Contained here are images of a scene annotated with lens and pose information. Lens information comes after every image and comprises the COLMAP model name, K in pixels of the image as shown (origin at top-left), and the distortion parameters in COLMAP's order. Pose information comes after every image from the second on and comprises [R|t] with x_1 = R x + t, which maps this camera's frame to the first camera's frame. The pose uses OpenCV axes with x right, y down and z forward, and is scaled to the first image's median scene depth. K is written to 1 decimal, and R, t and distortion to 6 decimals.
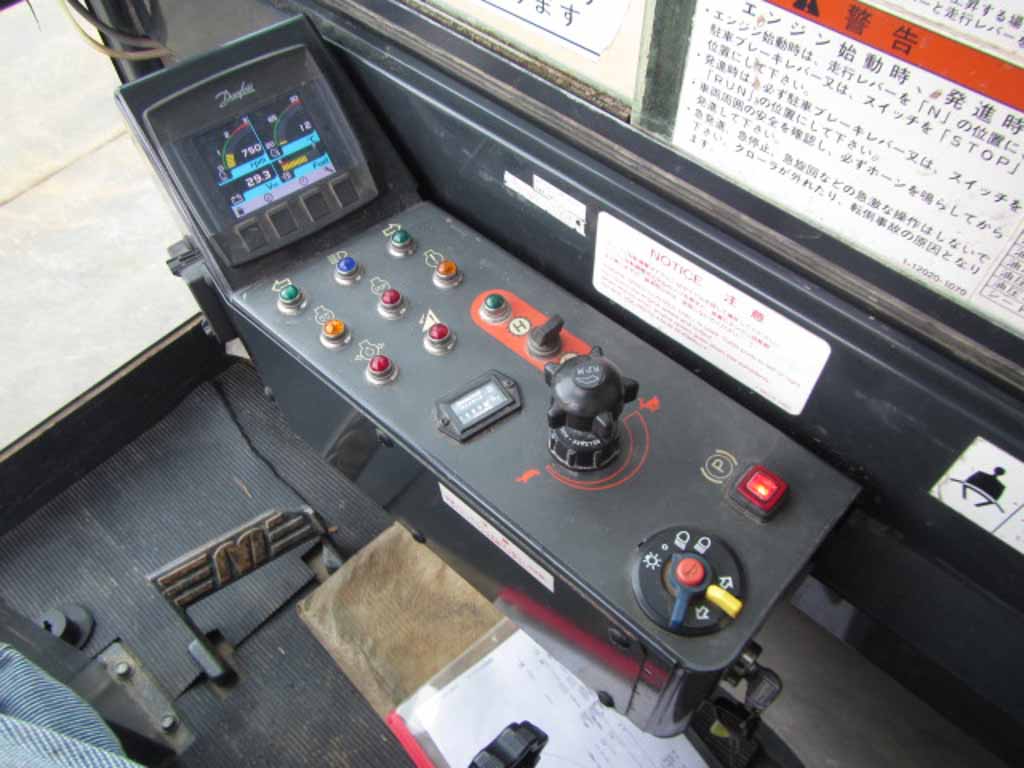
lens RADIAL K [[868.7, 0, 512.0], [0, 868.7, 384.0], [0, 0, 1]] dist [0.010854, 0.000005]
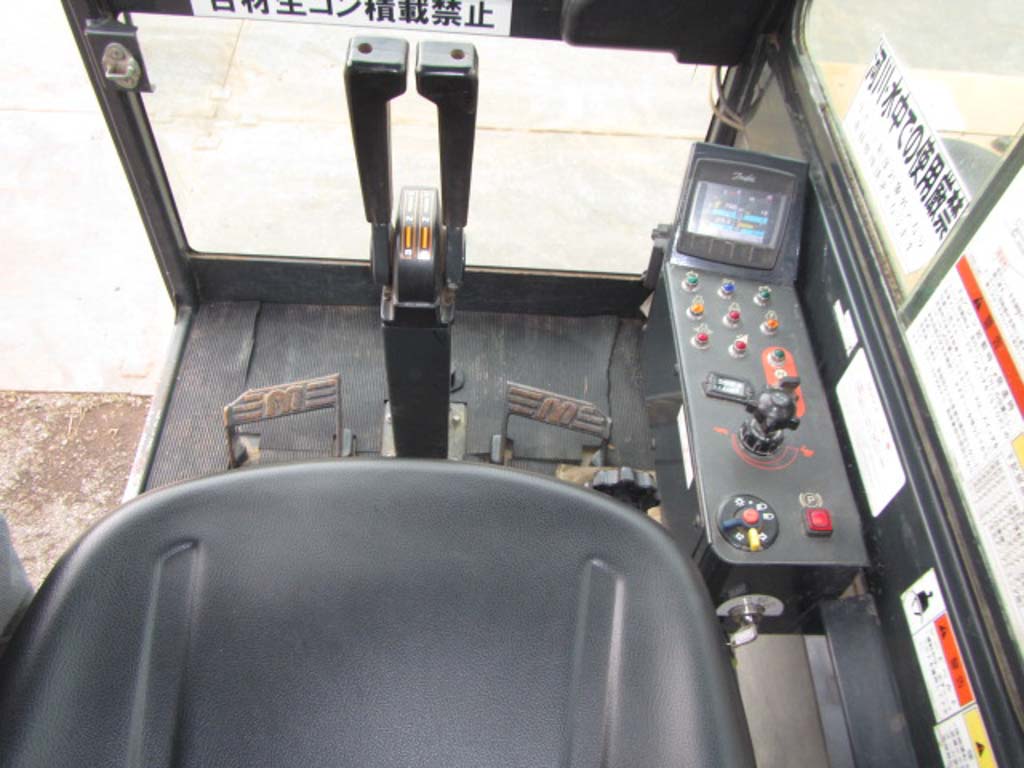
lens RADIAL K [[824.3, 0, 512.0], [0, 824.3, 384.0], [0, 0, 1]] dist [0.006614, 0.001109]
pose [[0.669719, 0.637518, -0.380850, 0.285188], [-0.654189, 0.749187, 0.103709, 0.125834], [0.351444, 0.179692, 0.918802, -0.666331]]
